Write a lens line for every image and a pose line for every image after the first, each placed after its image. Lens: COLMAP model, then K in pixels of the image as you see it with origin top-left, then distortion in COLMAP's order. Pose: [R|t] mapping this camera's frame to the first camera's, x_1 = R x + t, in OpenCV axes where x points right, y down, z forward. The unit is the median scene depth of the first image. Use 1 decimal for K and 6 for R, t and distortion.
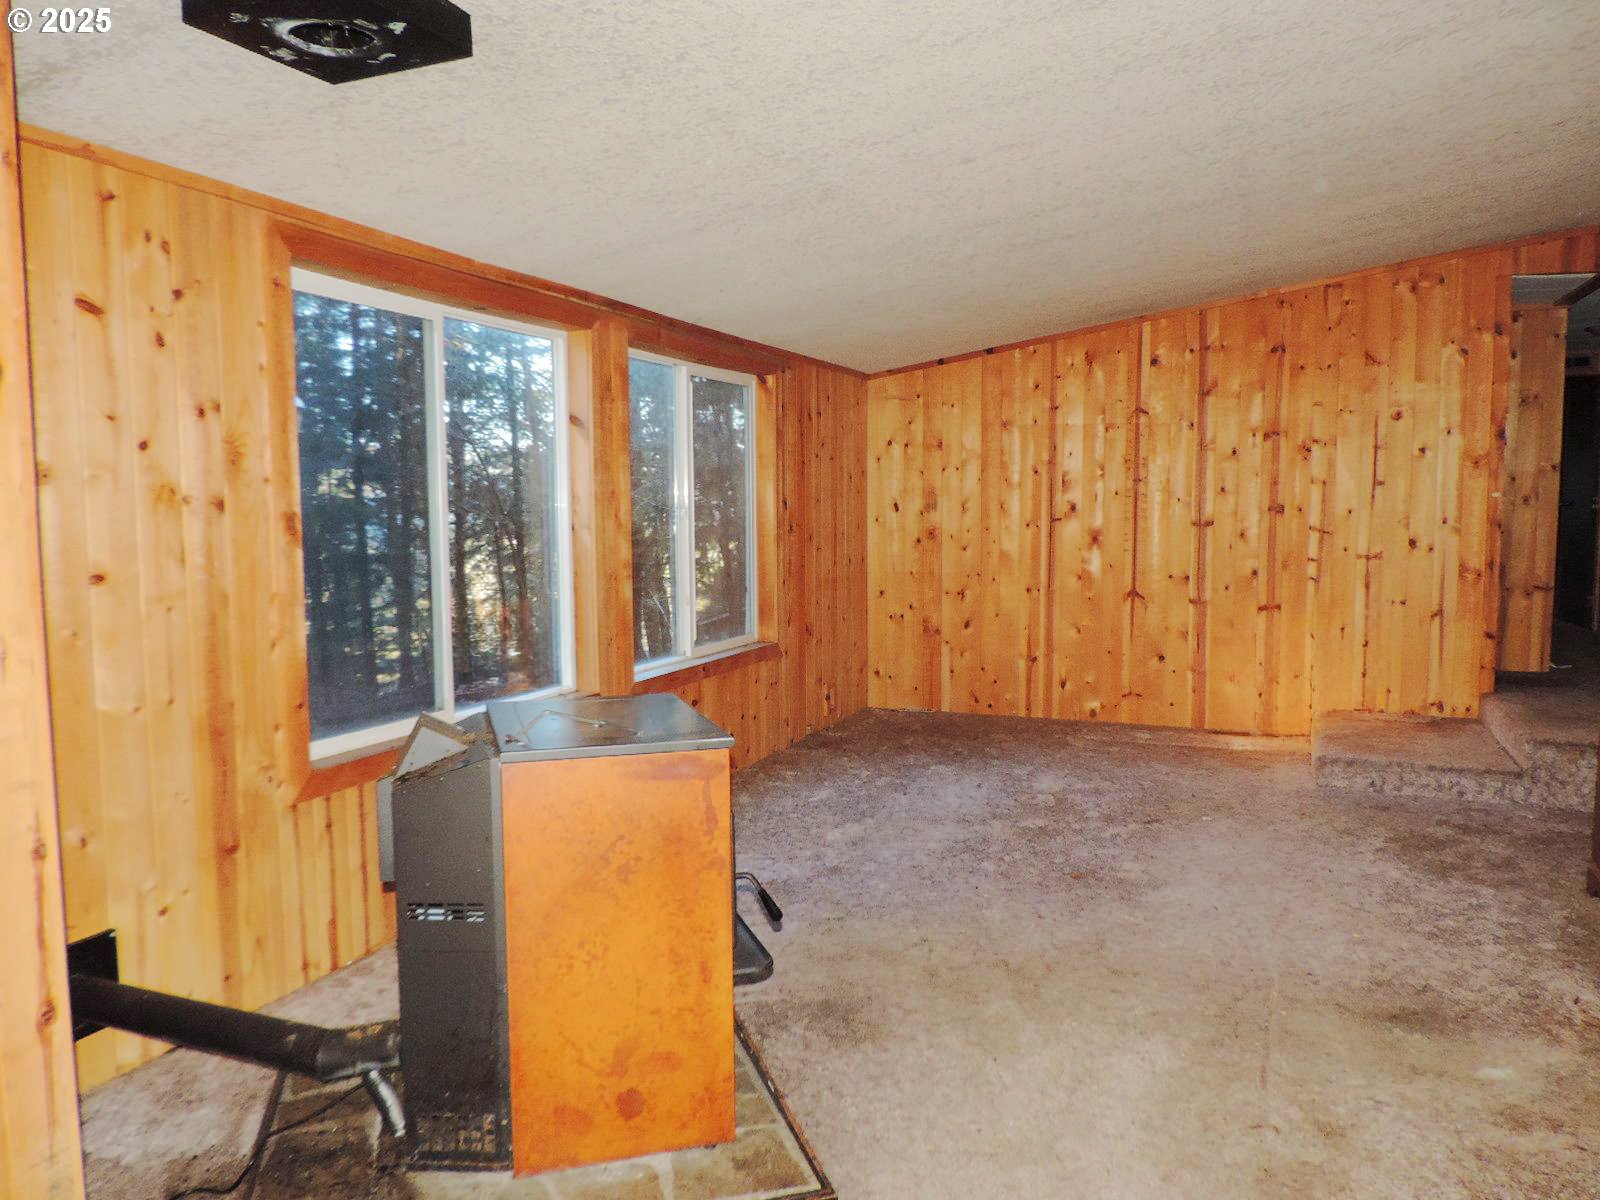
lens RADIAL K [[1137.4, 0, 800.9], [0, 1137.4, 596.8], [0, 0, 1]] dist [-0.020298, 0.001089]
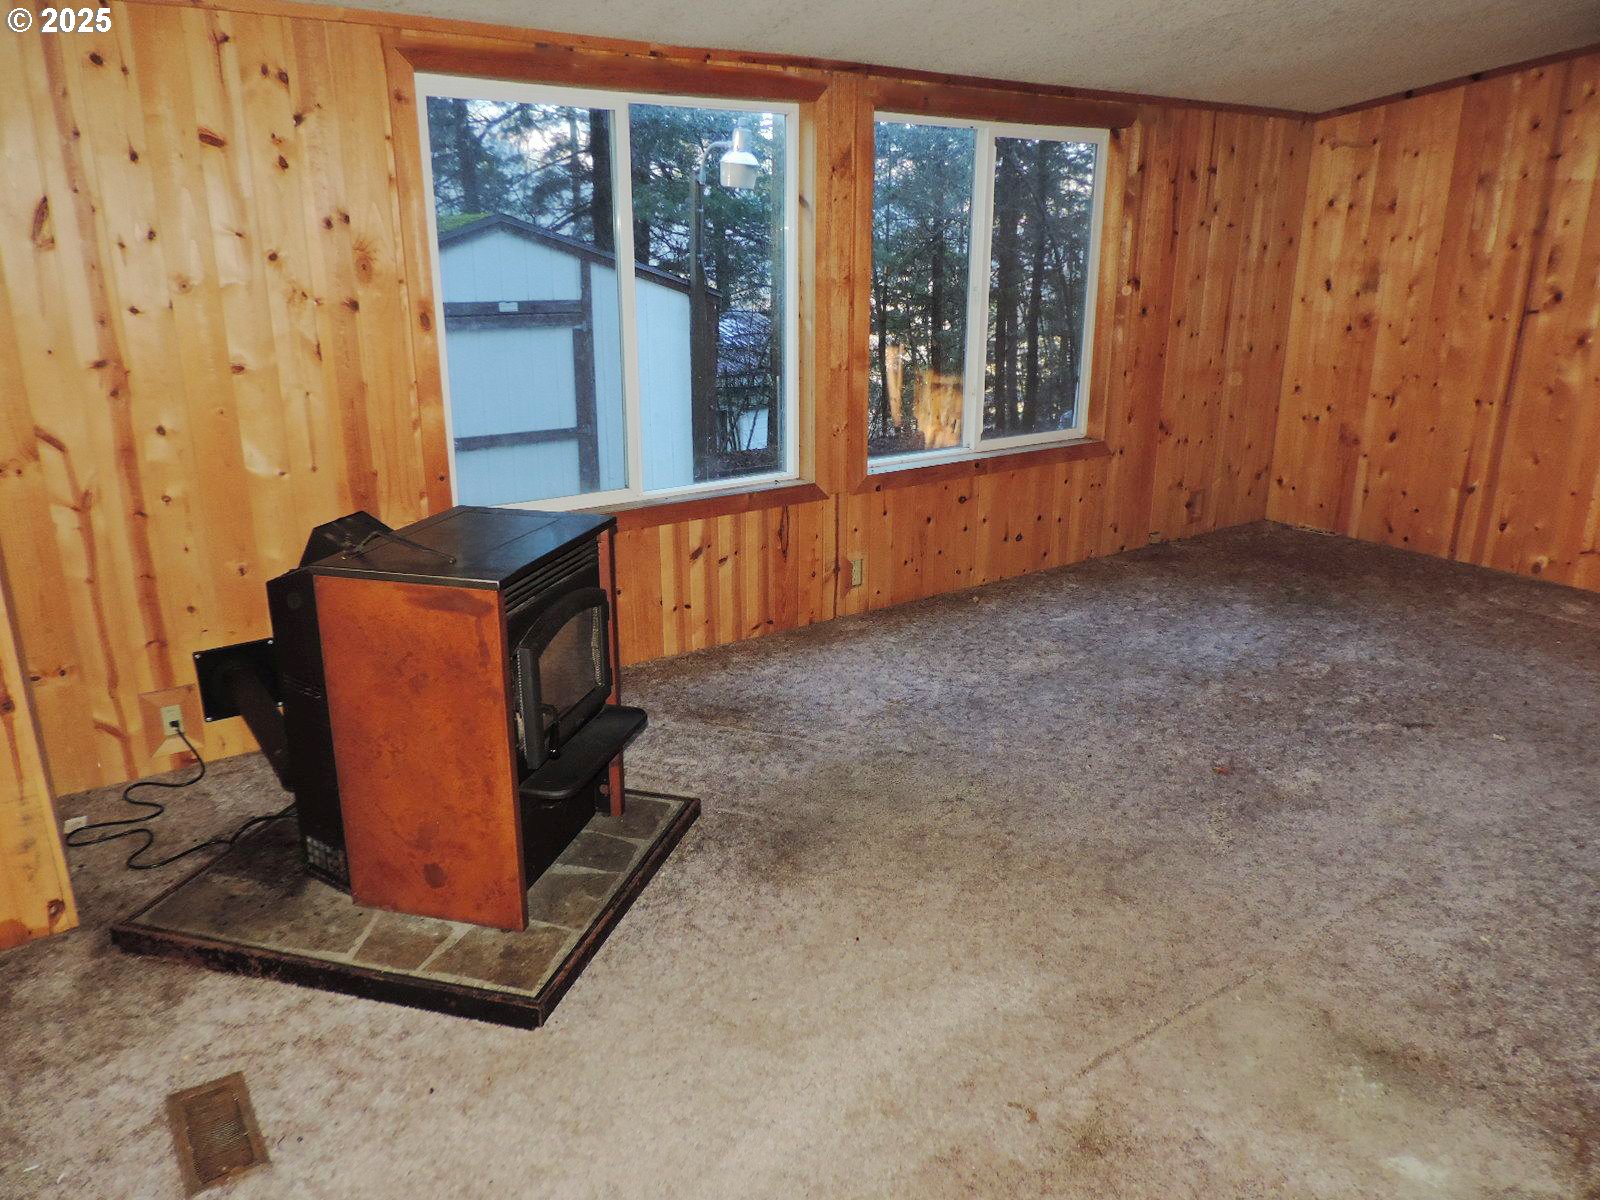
lens RADIAL K [[1137.4, 0, 800.2], [0, 1137.4, 594.7], [0, 0, 1]] dist [-0.020298, 0.001089]
pose [[0.853028, 0.166985, -0.494427, 0.240222], [-0.051850, 0.969856, 0.238098, -0.043722], [0.519282, -0.177468, 0.835973, 0.095719]]
